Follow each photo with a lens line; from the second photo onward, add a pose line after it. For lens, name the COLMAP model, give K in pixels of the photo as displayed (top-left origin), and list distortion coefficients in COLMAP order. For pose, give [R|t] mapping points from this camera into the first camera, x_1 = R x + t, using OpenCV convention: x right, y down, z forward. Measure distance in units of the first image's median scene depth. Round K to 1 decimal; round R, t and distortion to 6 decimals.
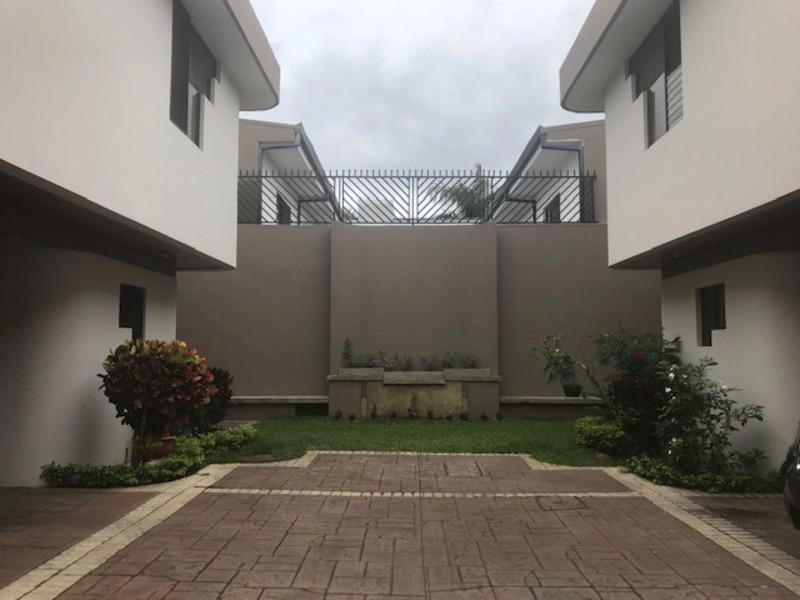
lens RADIAL K [[659.6, 0, 400.5], [0, 659.6, 301.3], [0, 0, 1]] dist [0.042853, -0.023682]
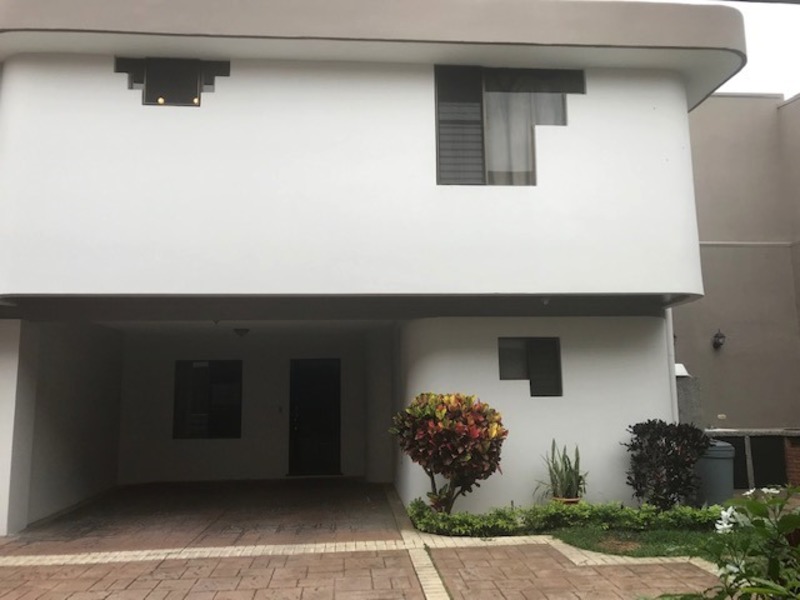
lens RADIAL K [[659.6, 0, 398.0], [0, 659.6, 302.0], [0, 0, 1]] dist [0.042853, -0.023682]
pose [[0.081098, -0.146684, -0.985853, 0.370736], [0.084902, 0.986533, -0.139801, 0.030707], [0.993083, -0.072364, 0.092460, 0.468381]]
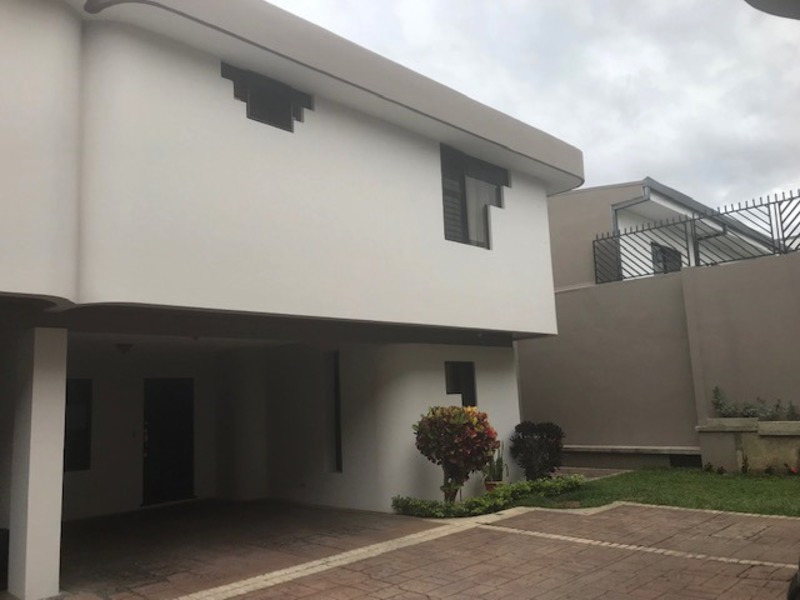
lens RADIAL K [[659.6, 0, 400.2], [0, 659.6, 296.5], [0, 0, 1]] dist [0.042853, -0.023682]
pose [[0.727018, -0.142343, -0.671702, 0.260388], [0.096877, 0.989754, -0.104888, -0.015929], [0.679750, 0.011183, 0.733359, -0.017767]]
